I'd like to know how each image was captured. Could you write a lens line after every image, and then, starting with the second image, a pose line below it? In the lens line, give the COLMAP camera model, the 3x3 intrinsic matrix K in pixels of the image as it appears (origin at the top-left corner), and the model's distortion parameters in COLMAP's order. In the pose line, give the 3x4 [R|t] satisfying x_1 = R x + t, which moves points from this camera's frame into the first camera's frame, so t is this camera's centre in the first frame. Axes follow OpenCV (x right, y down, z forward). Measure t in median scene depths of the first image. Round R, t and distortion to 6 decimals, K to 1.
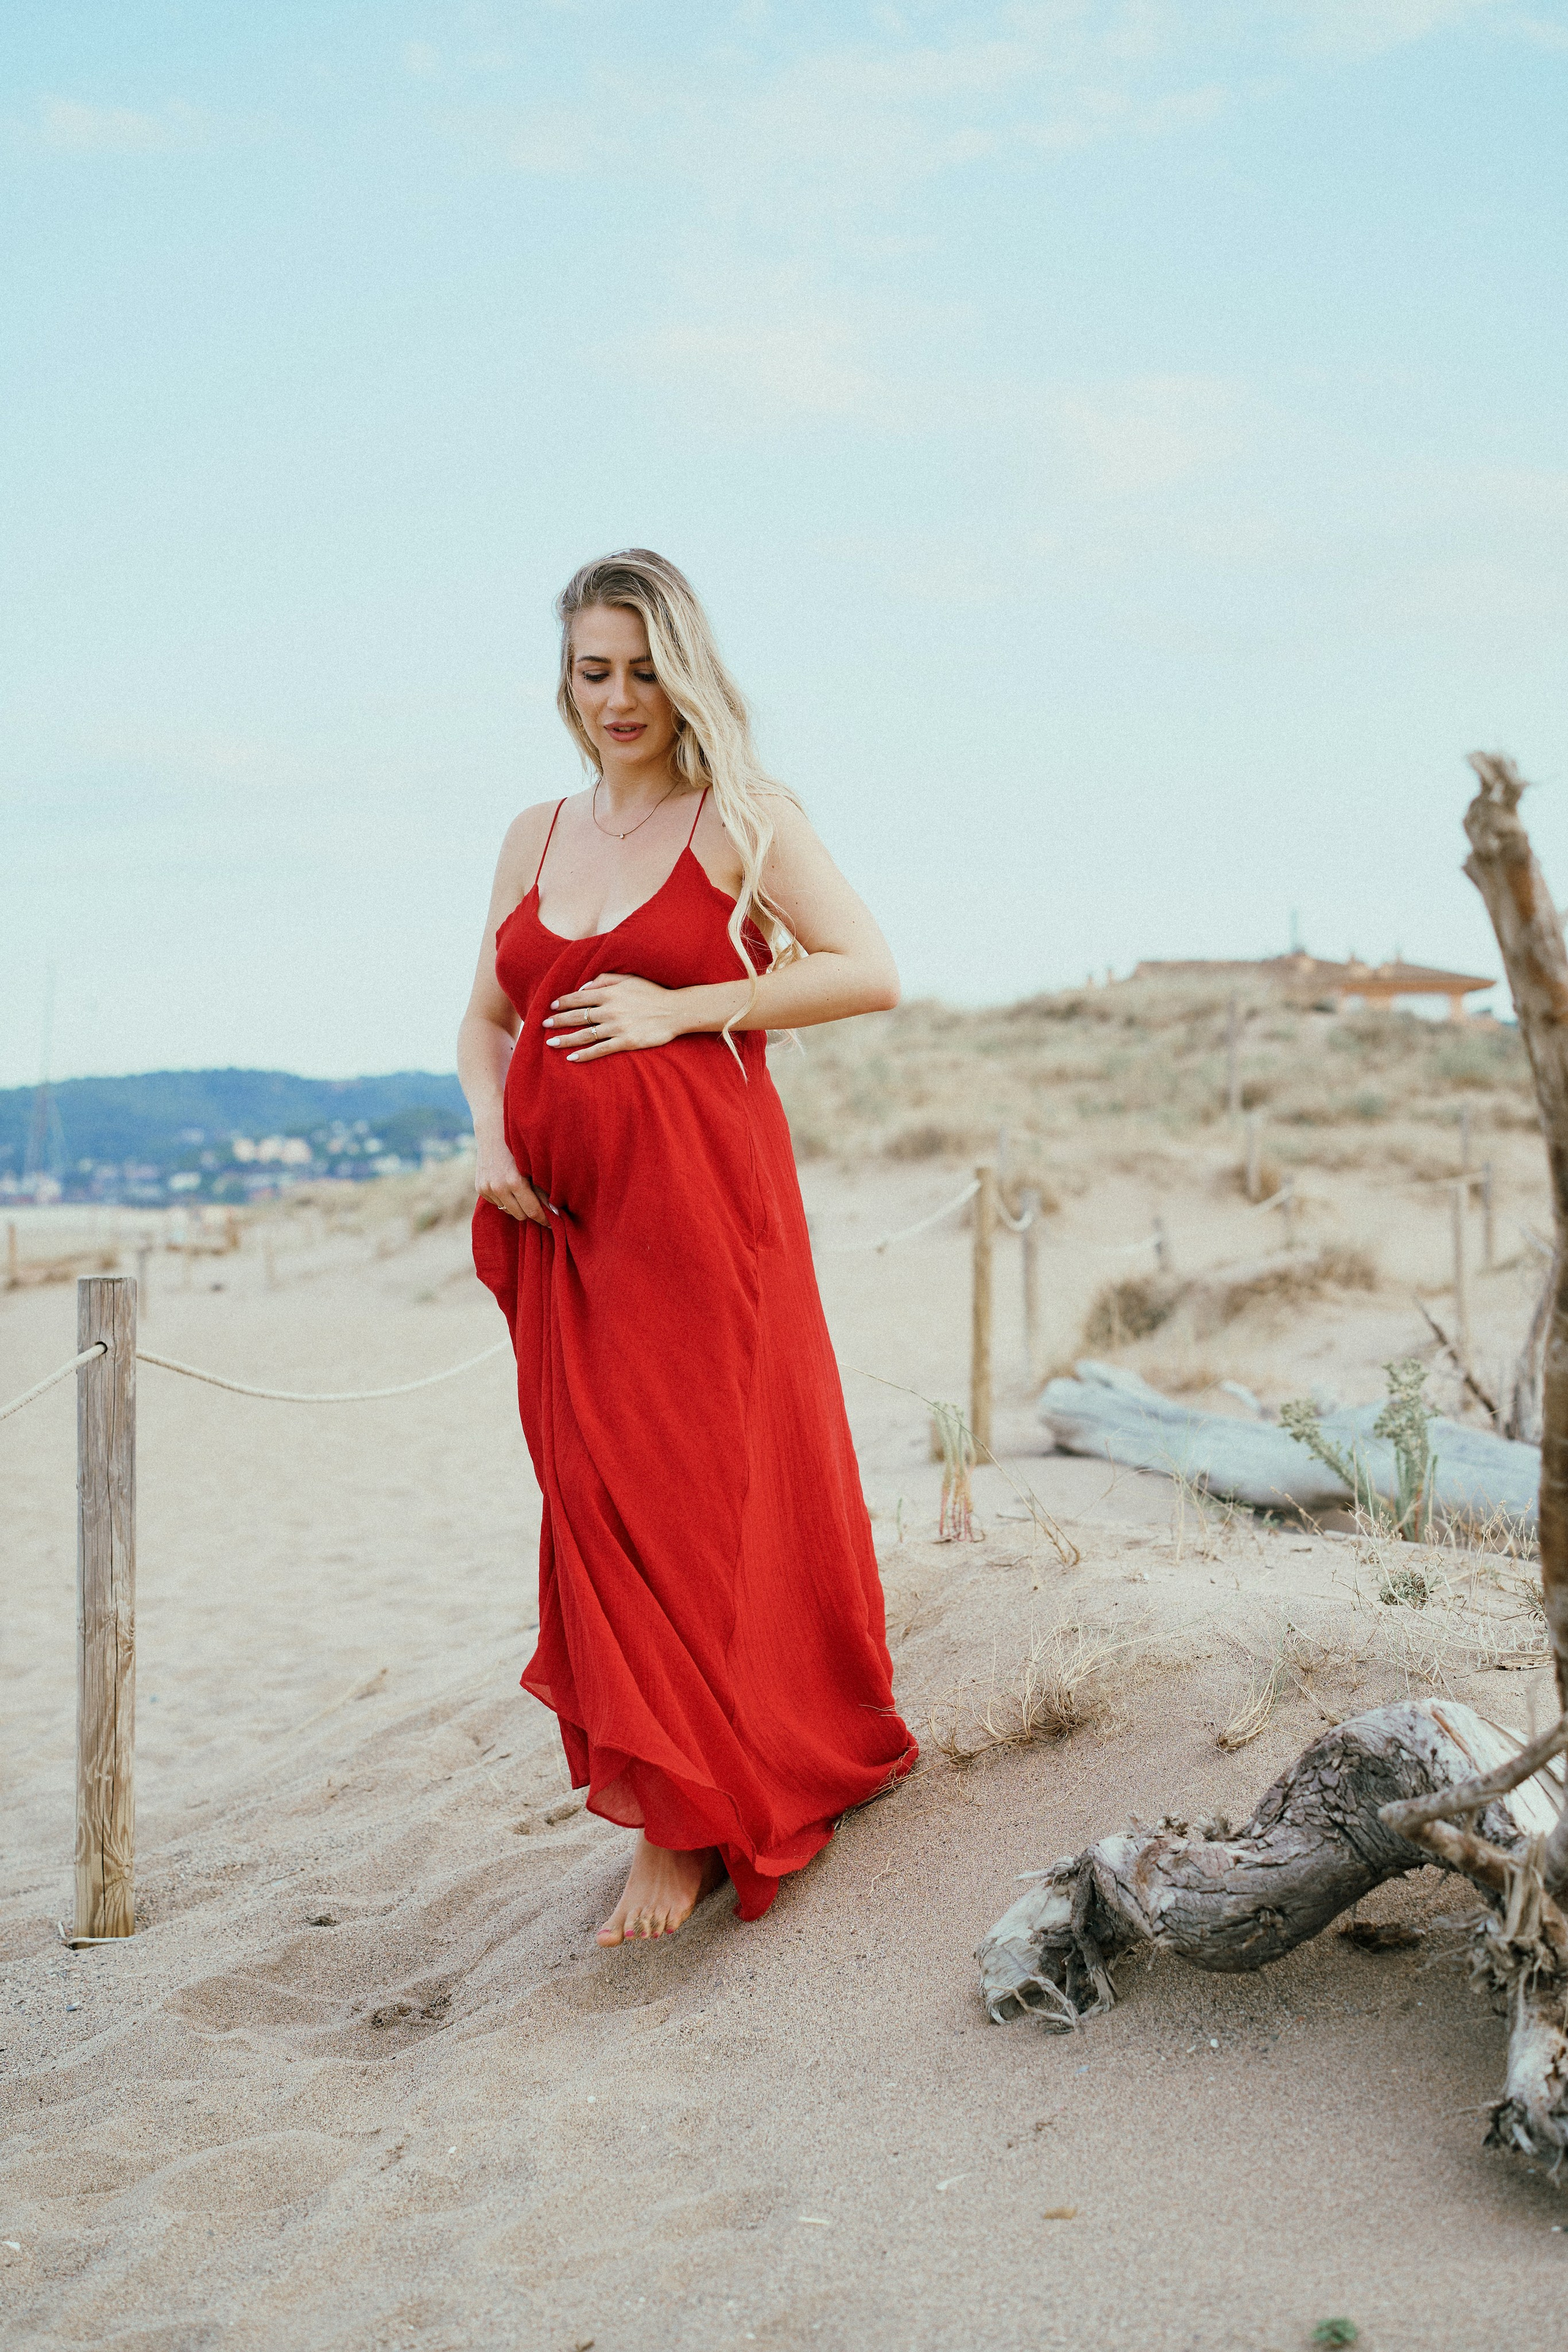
lens RADIAL K [[3642.3, 0, 744.4], [0, 3642.3, 1178.3], [0, 0, 1]] dist [-0.019061, -0.051976]
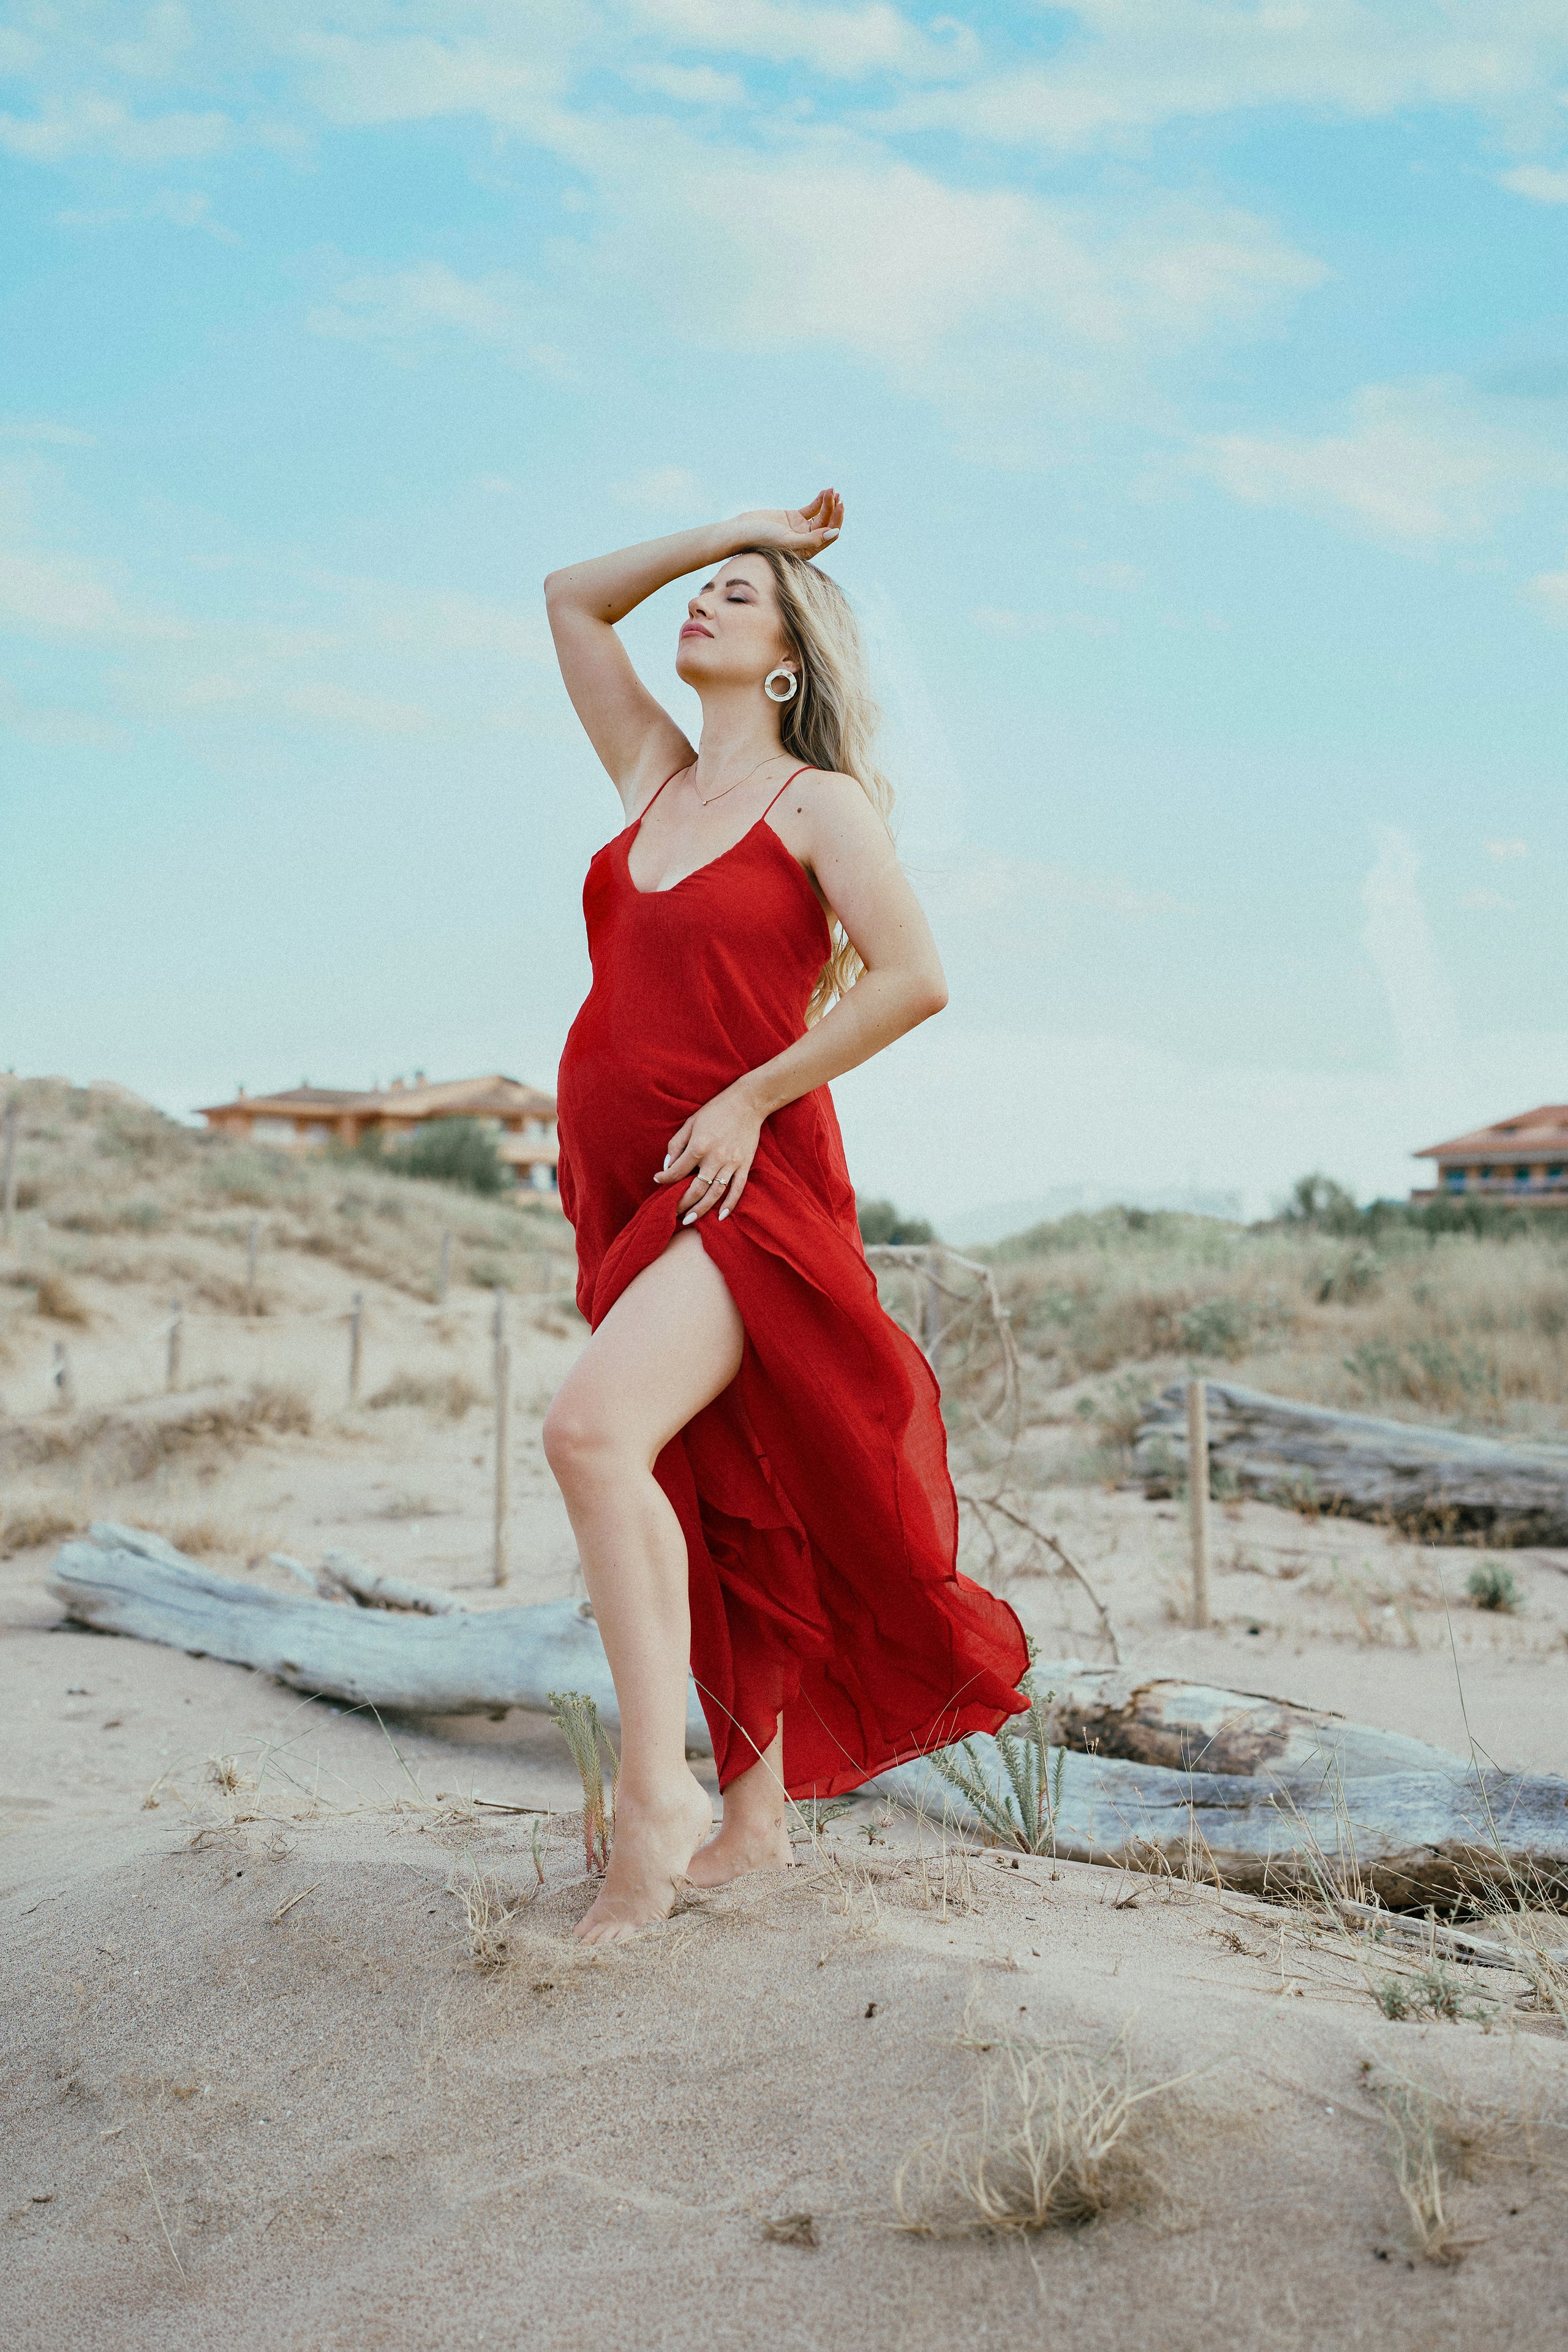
lens RADIAL K [[3518.6, 0, 784.0], [0, 3518.6, 1176.0], [0, 0, 1]] dist [0.002389, -0.111757]
pose [[0.906871, 0.067976, 0.415891, -0.279309], [-0.058144, 0.997649, -0.036276, -0.028660], [-0.417379, 0.008716, 0.908691, 0.378109]]
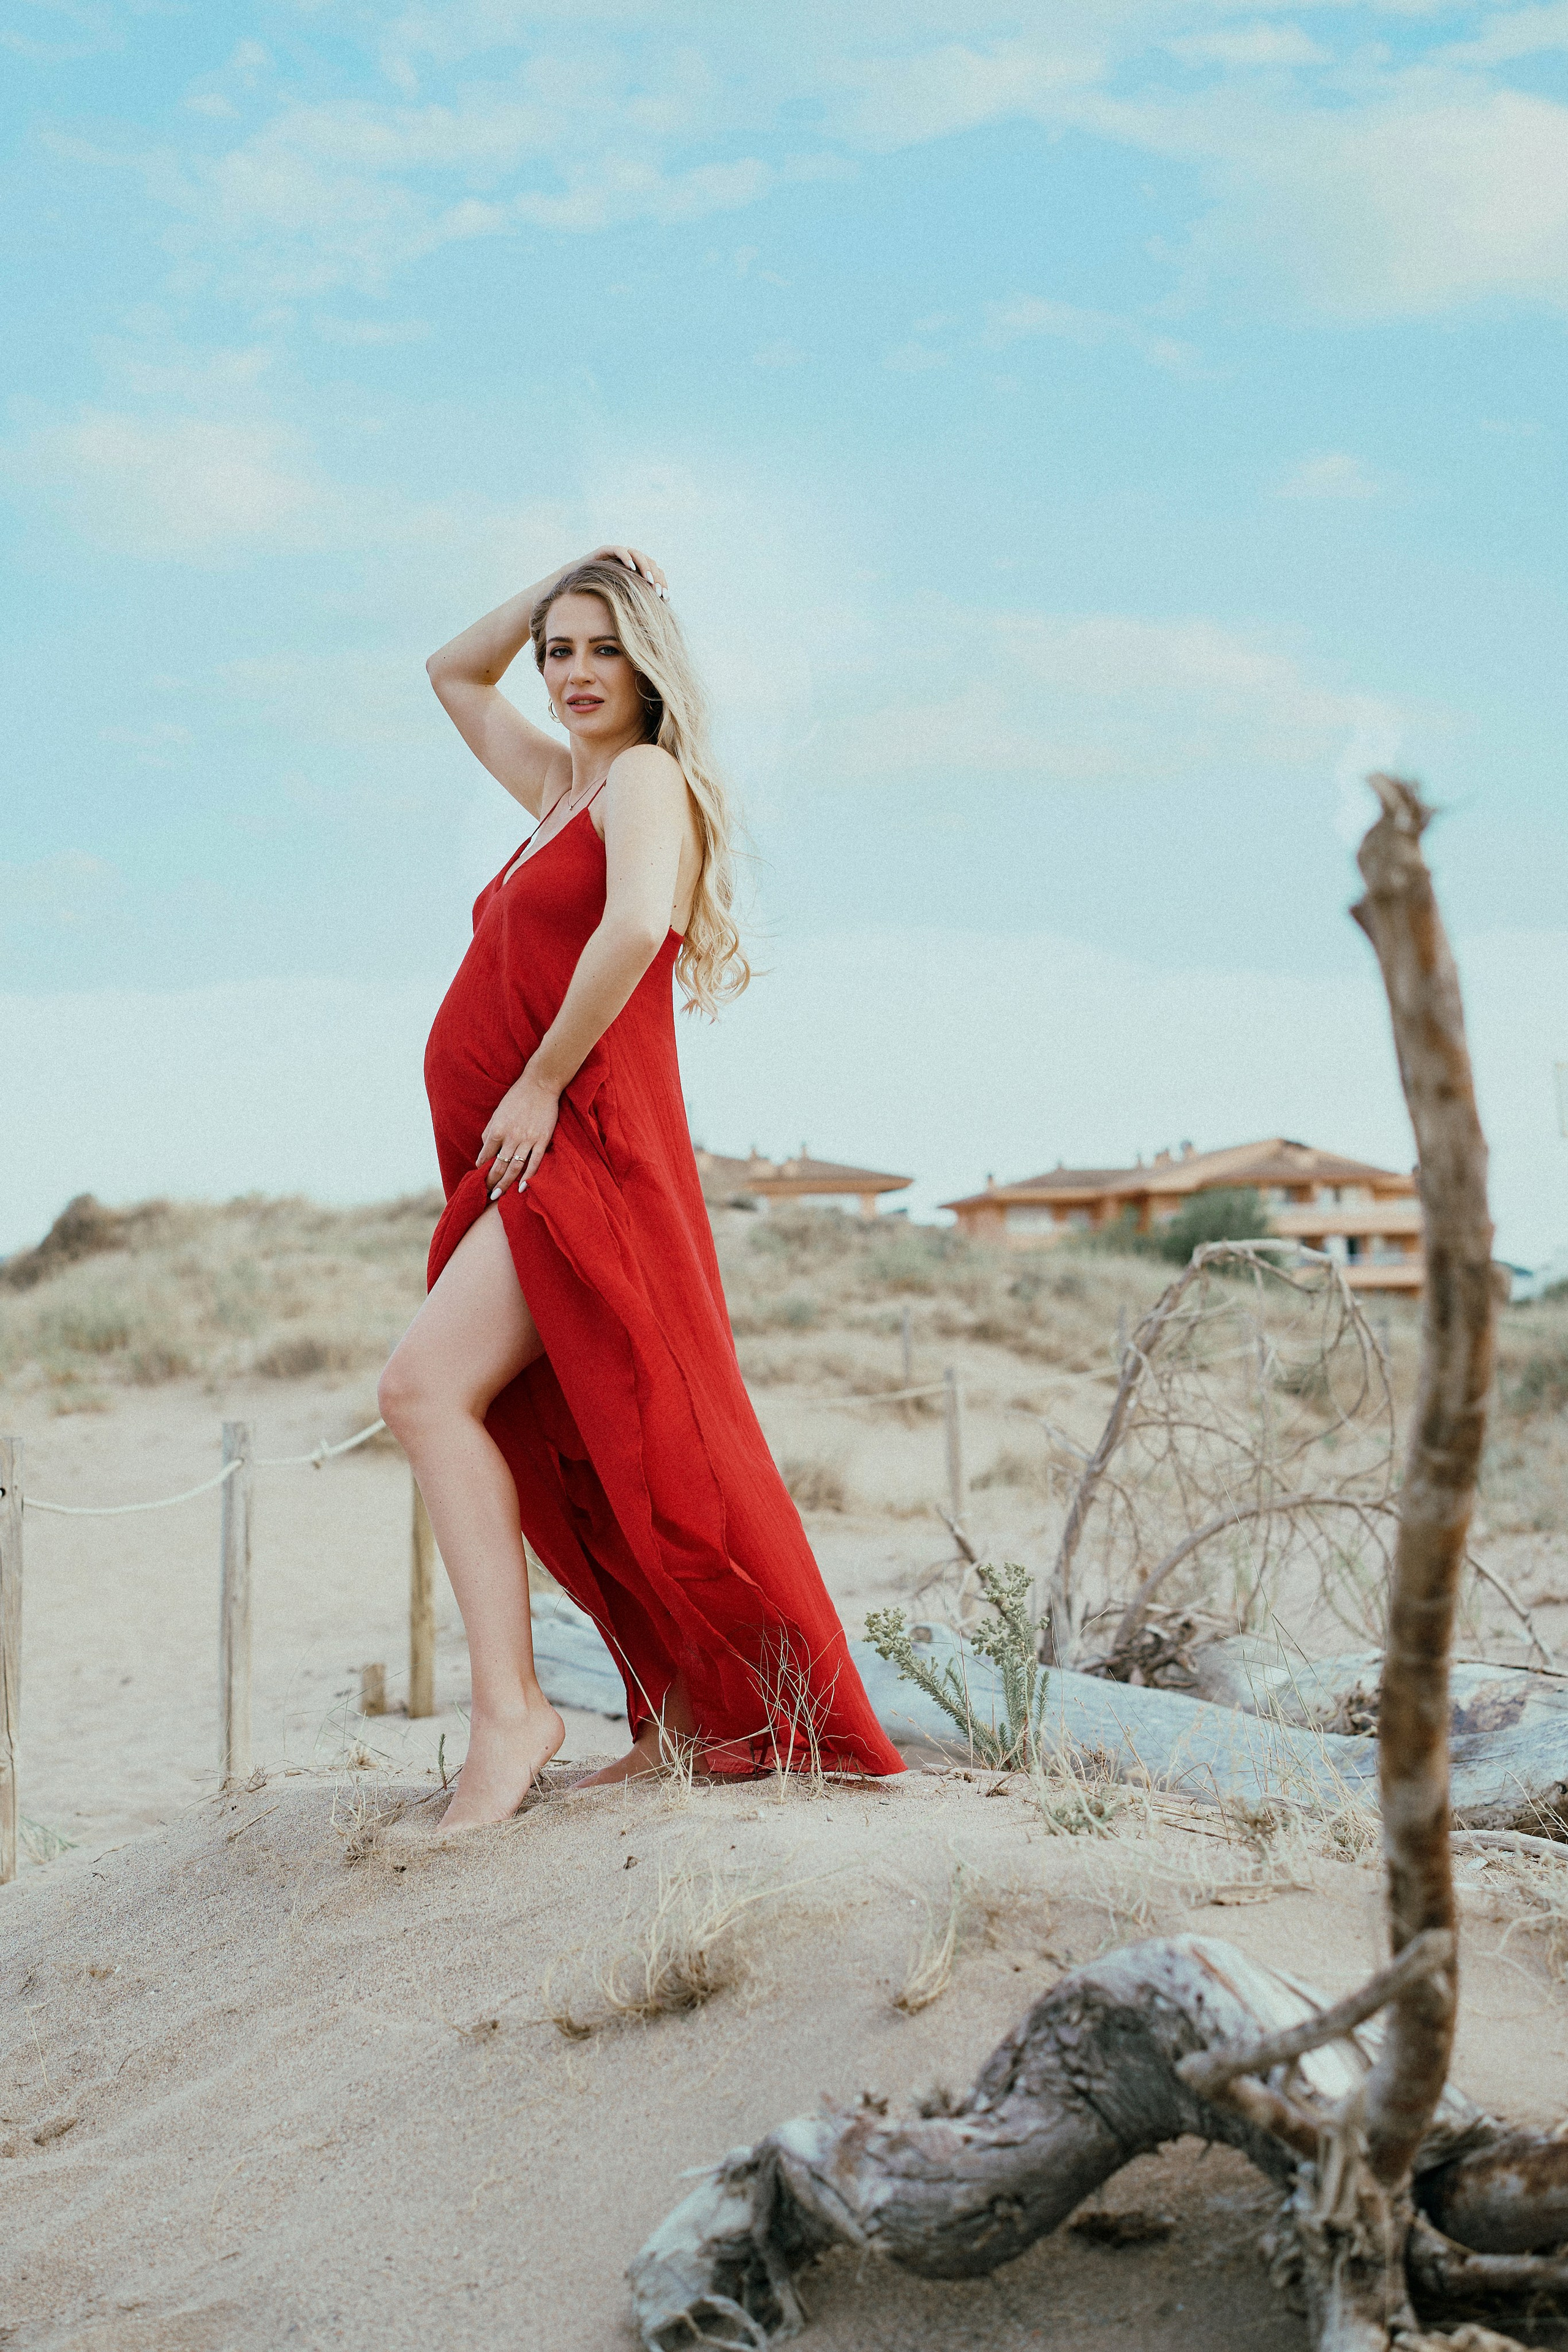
lens RADIAL K [[4068.5, 0, 727.1], [0, 4068.5, 967.9], [0, 0, 1]] dist [0.010795, -0.159747]
pose [[0.985810, 0.007218, 0.167710, -0.063569], [0.011120, 0.994073, -0.108147, 0.017348], [-0.167496, 0.108477, 0.979887, 0.056656]]
